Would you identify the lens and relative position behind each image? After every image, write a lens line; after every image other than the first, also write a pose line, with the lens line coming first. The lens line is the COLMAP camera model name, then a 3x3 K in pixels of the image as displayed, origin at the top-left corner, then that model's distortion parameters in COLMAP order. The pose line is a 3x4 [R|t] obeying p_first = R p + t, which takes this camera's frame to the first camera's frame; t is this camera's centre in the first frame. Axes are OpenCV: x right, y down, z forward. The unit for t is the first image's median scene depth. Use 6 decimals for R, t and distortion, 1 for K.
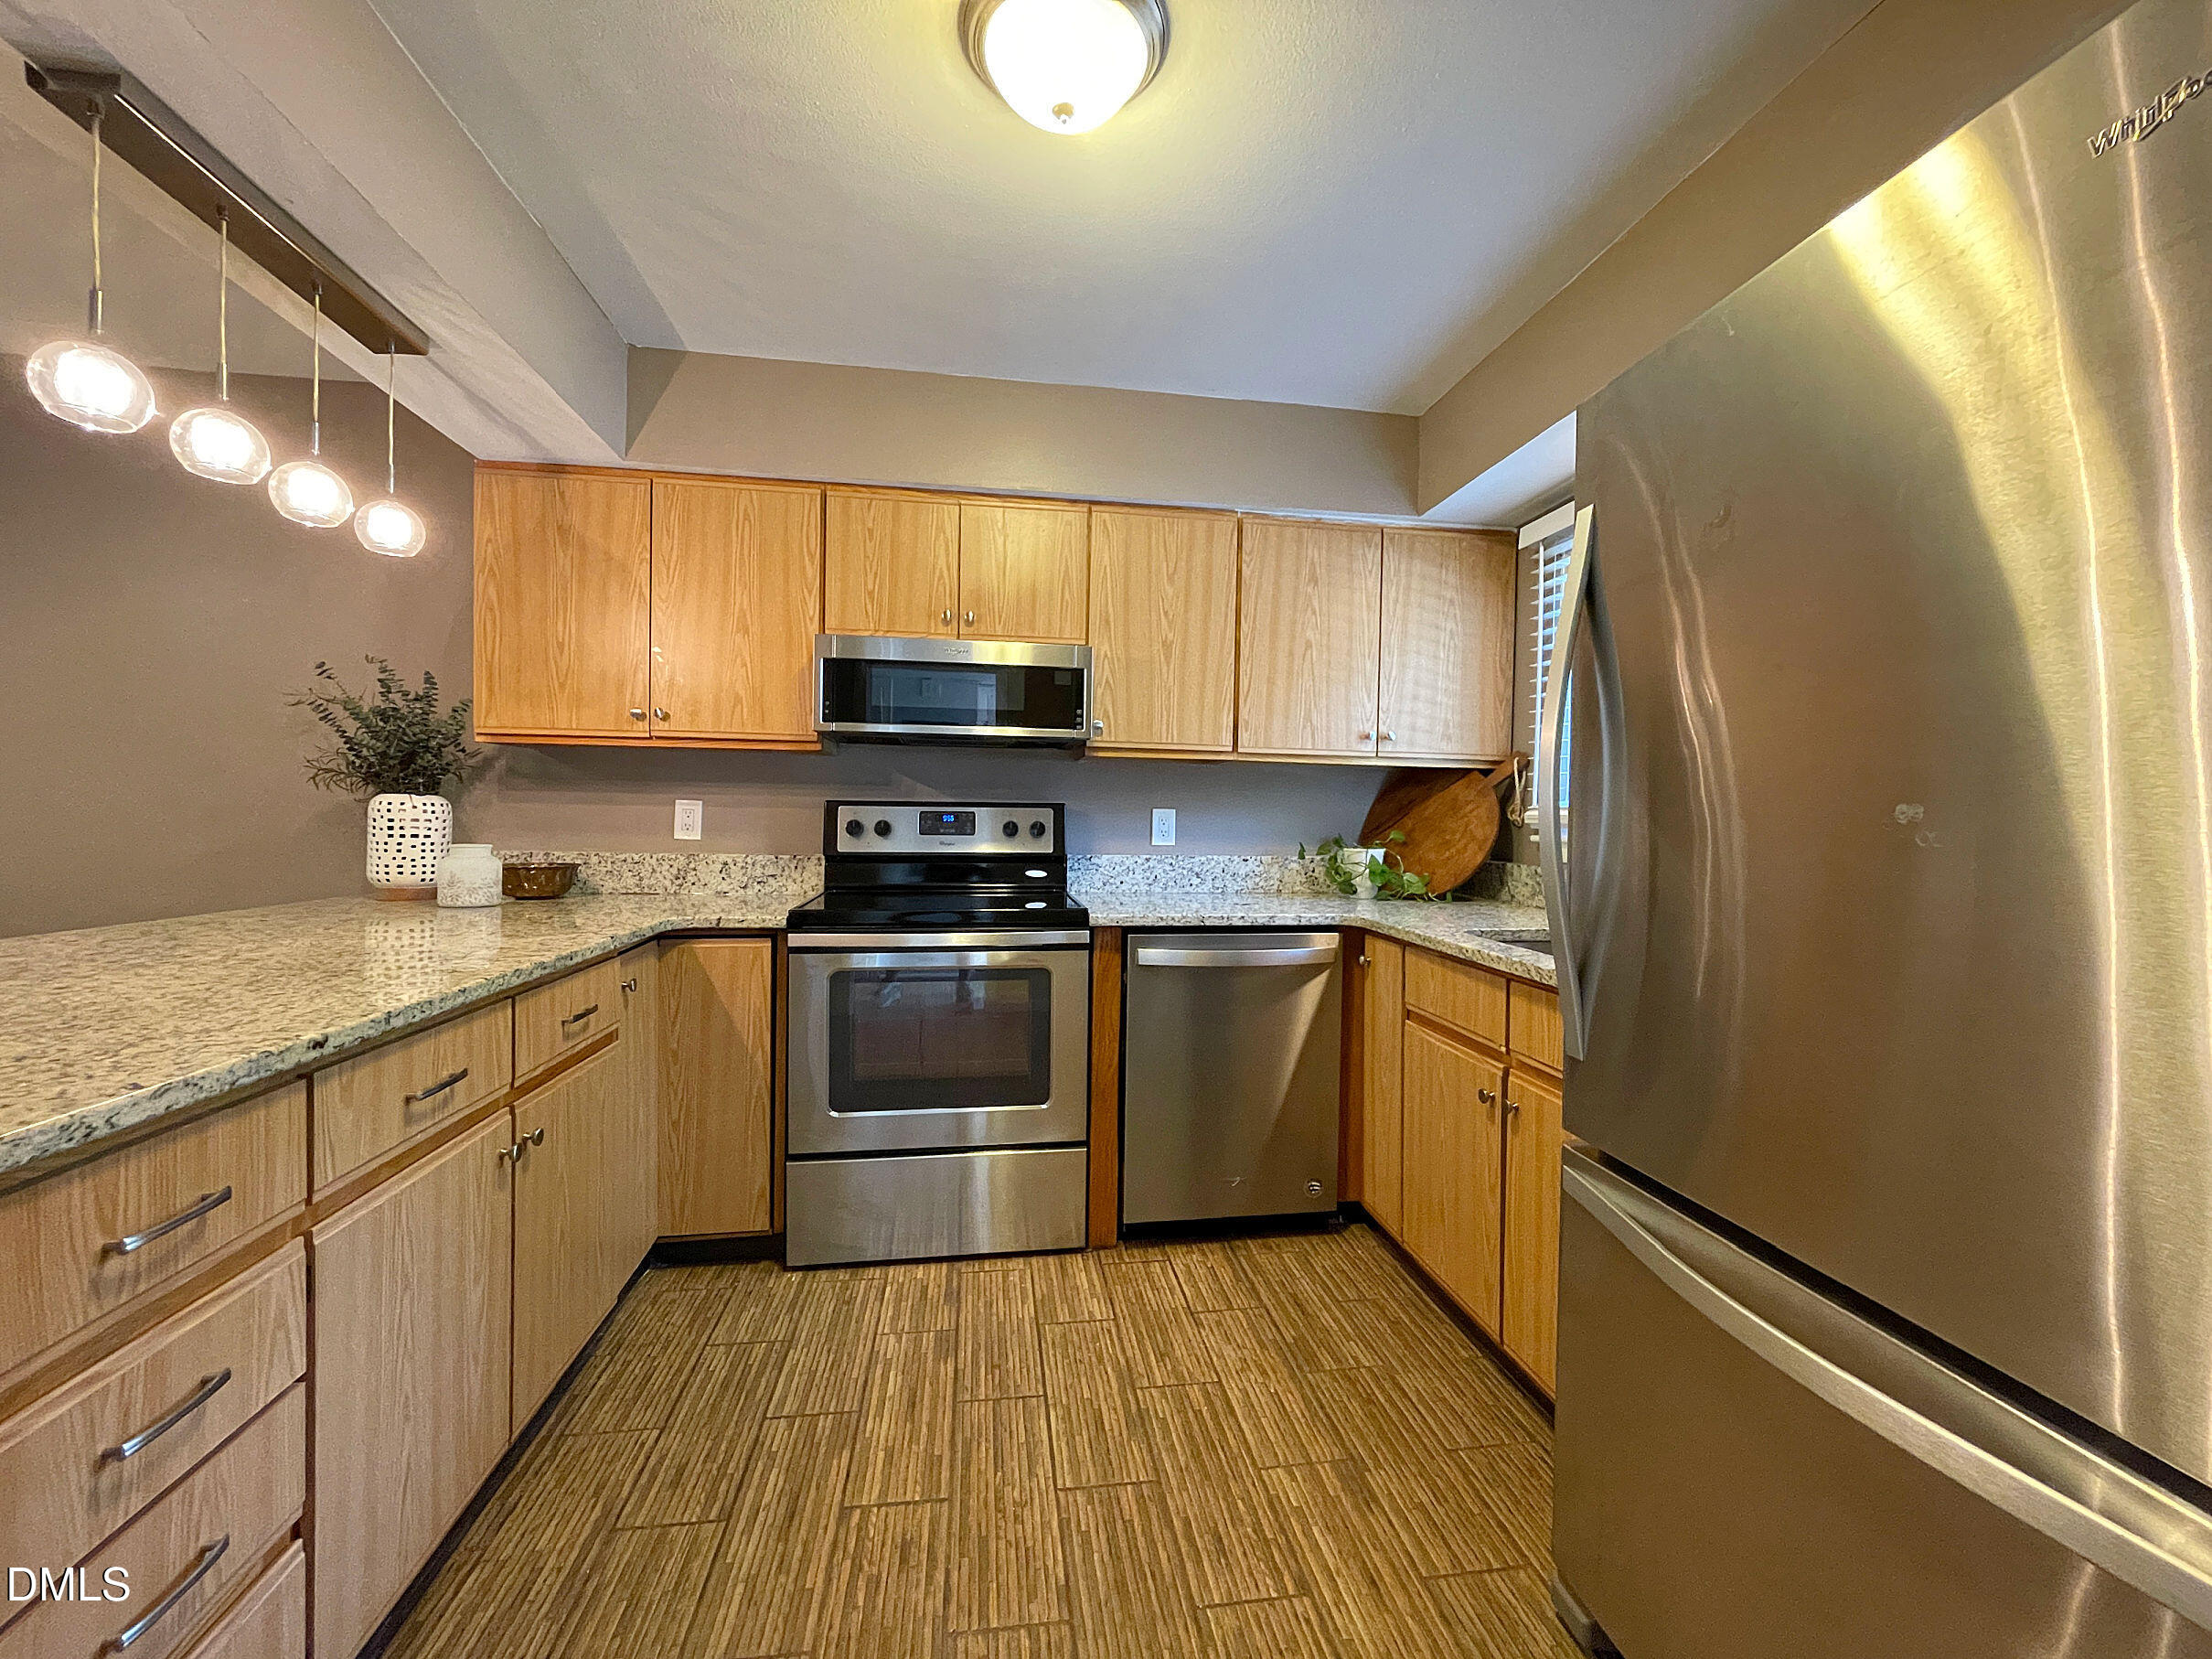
lens RADIAL K [[895.3, 0, 1105.0], [0, 895.3, 823.3], [0, 0, 1]] dist [0.001520, 0.000017]
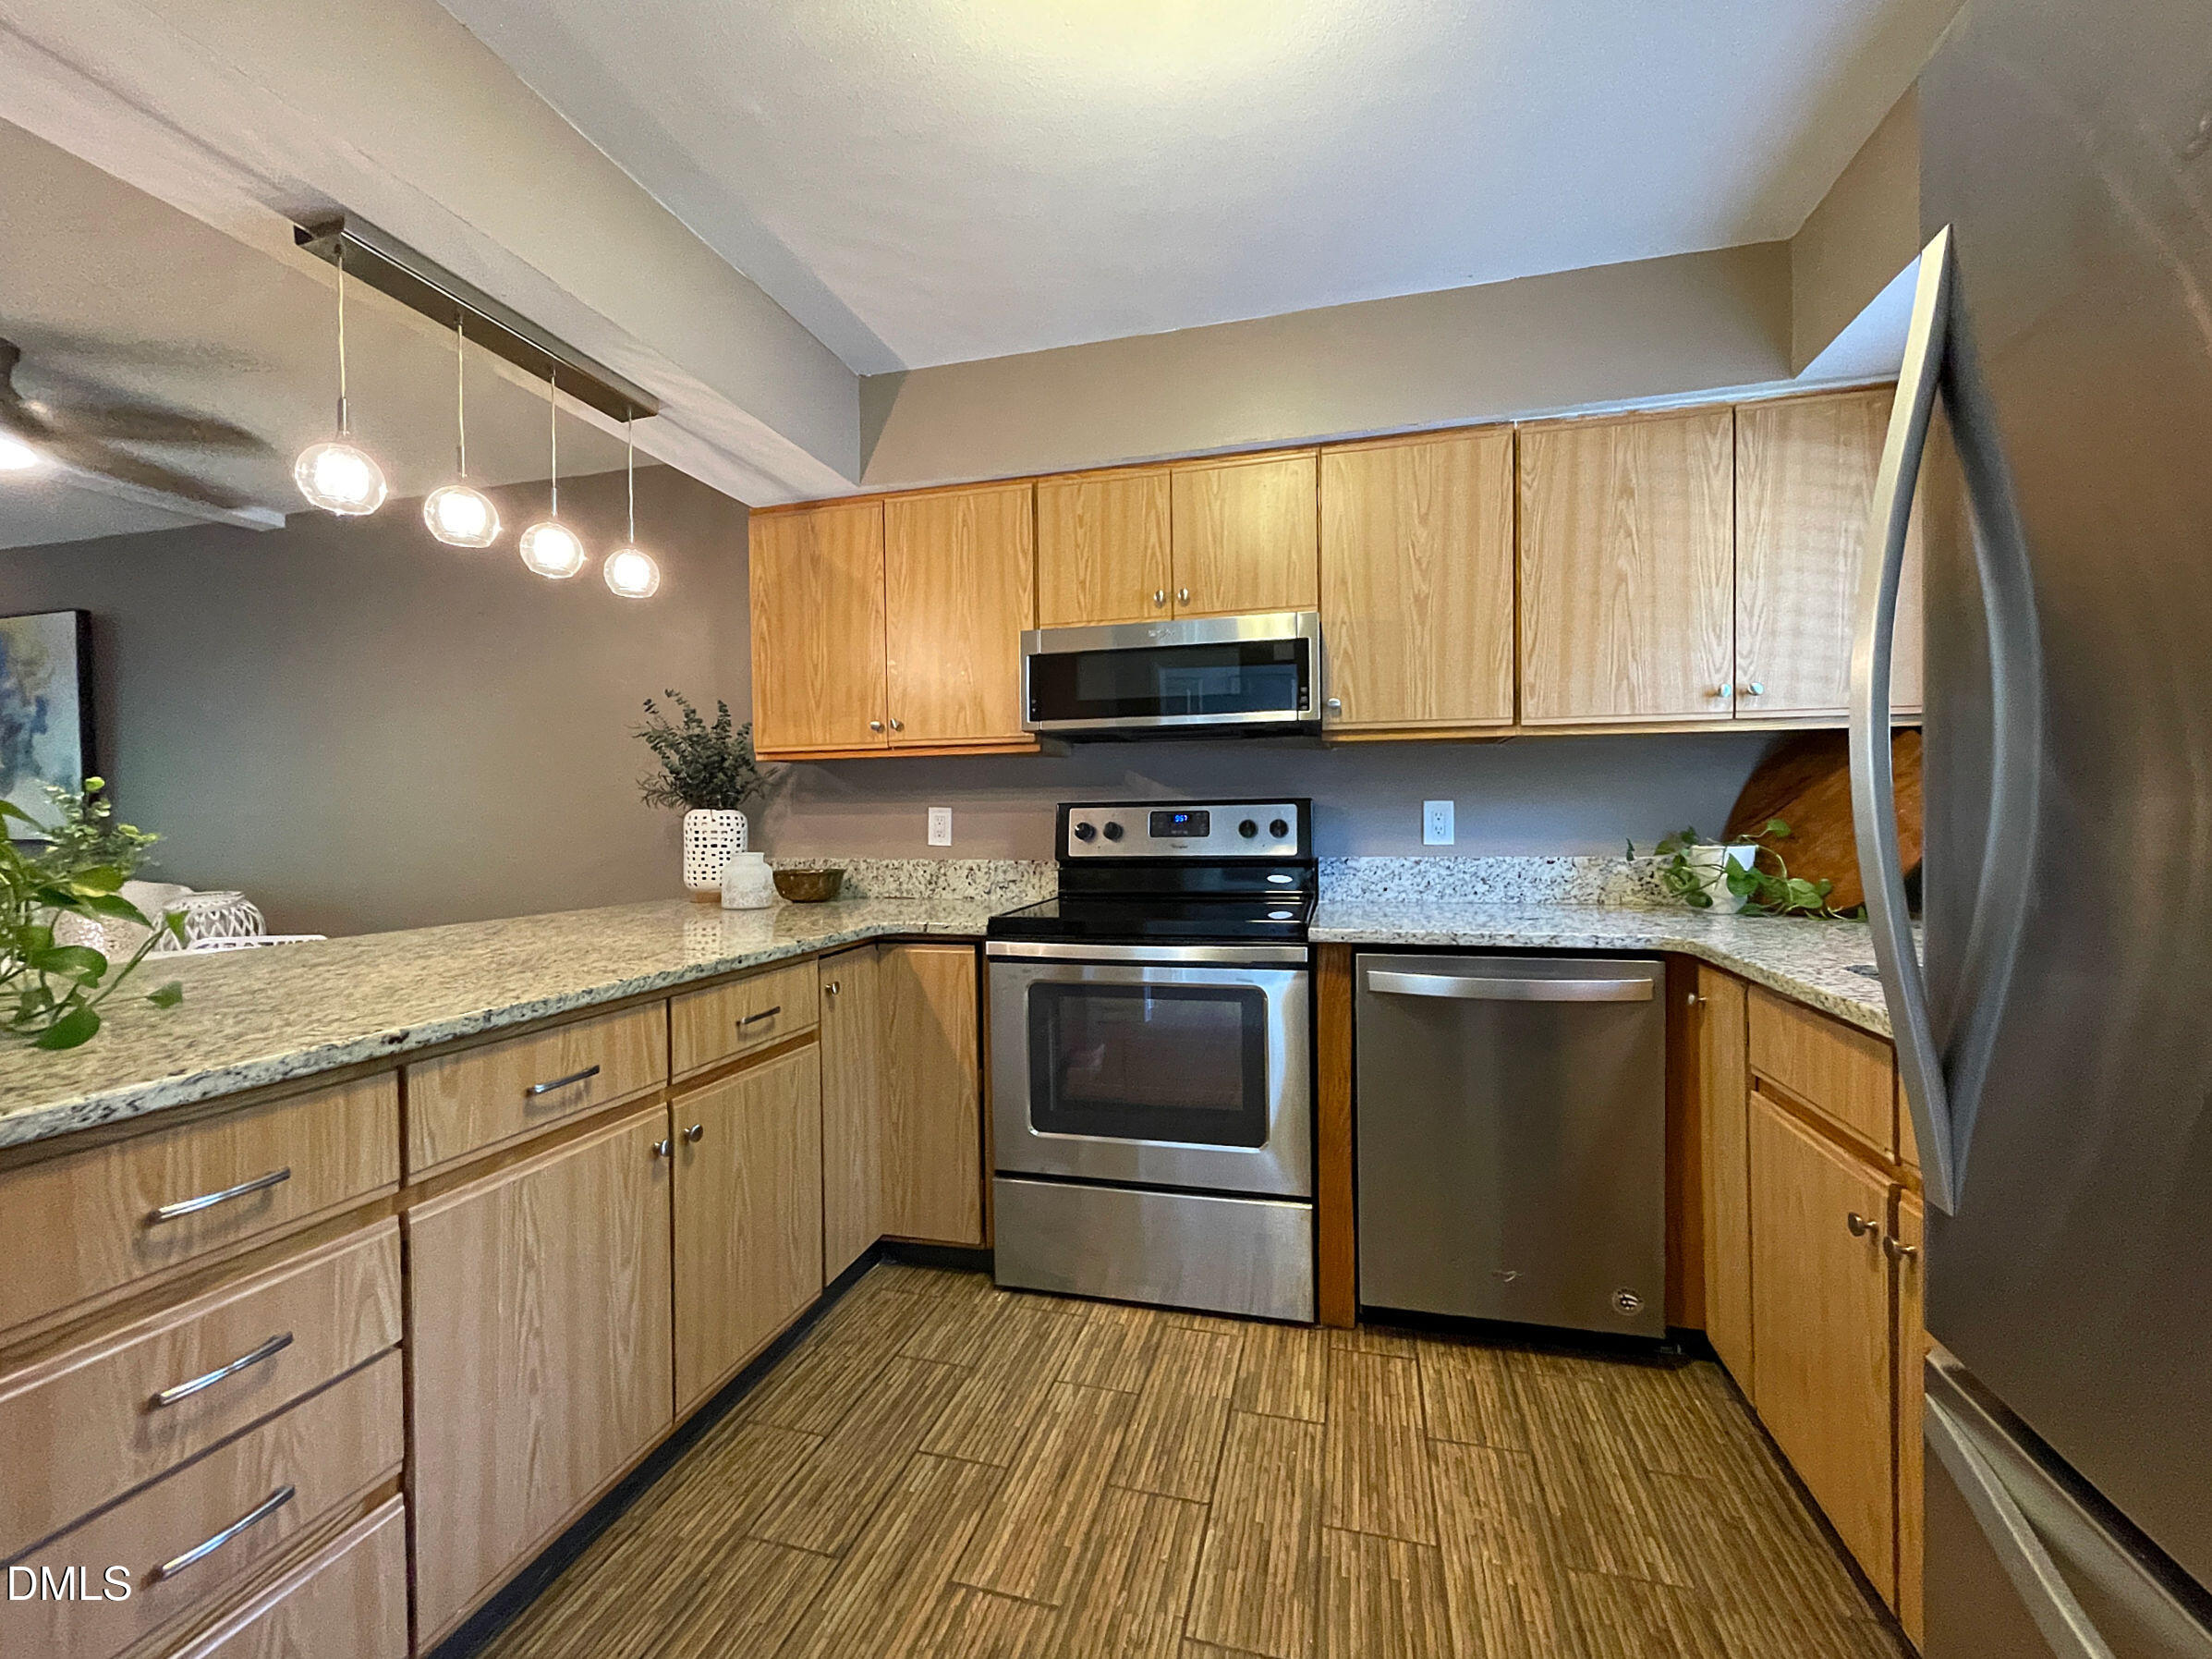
lens RADIAL K [[903.7, 0, 1105.9], [0, 903.7, 823.5], [0, 0, 1]] dist [0.000290, -0.000120]
pose [[0.917834, -0.023526, -0.396267, 0.143221], [0.022345, 0.999721, -0.007597, 0.005647], [0.396336, -0.001882, 0.918104, 0.139833]]
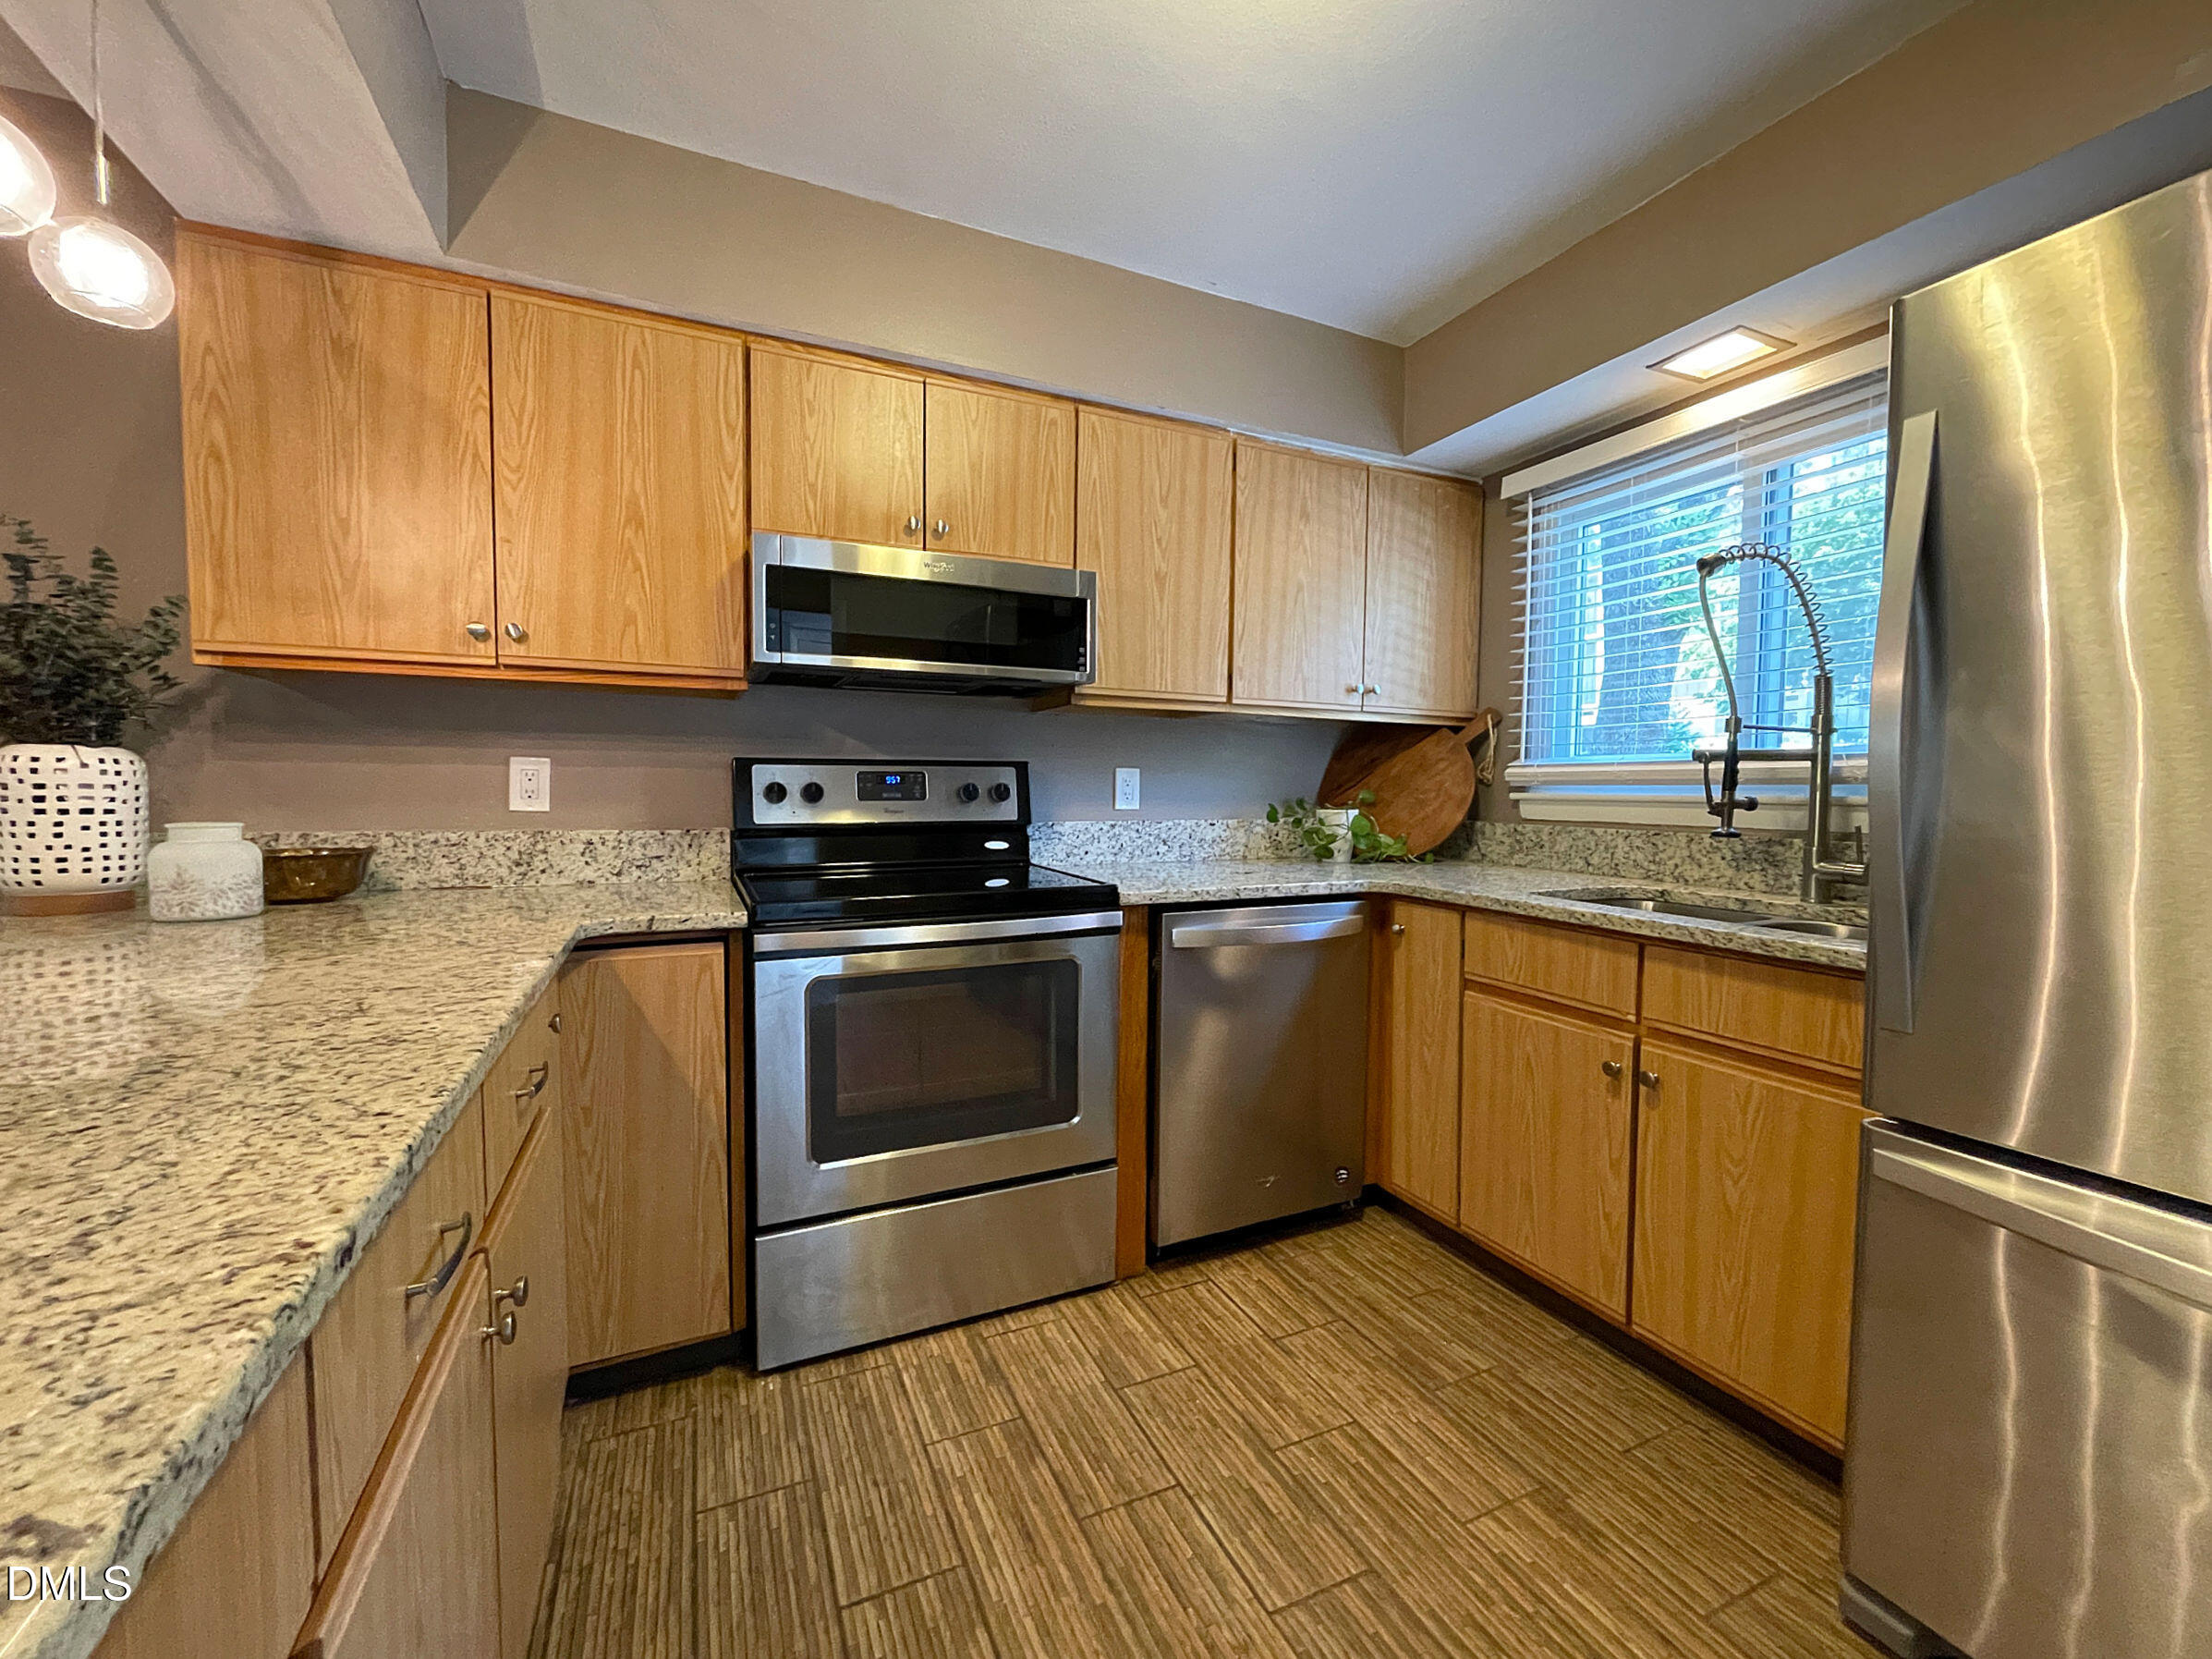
lens RADIAL K [[903.7, 0, 1105.9], [0, 903.7, 823.5], [0, 0, 1]] dist [0.000290, -0.000120]
pose [[0.959495, -0.019702, 0.281037, -0.259463], [0.009221, 0.999213, 0.038568, 0.004867], [-0.281576, -0.034414, 0.958922, 0.187094]]
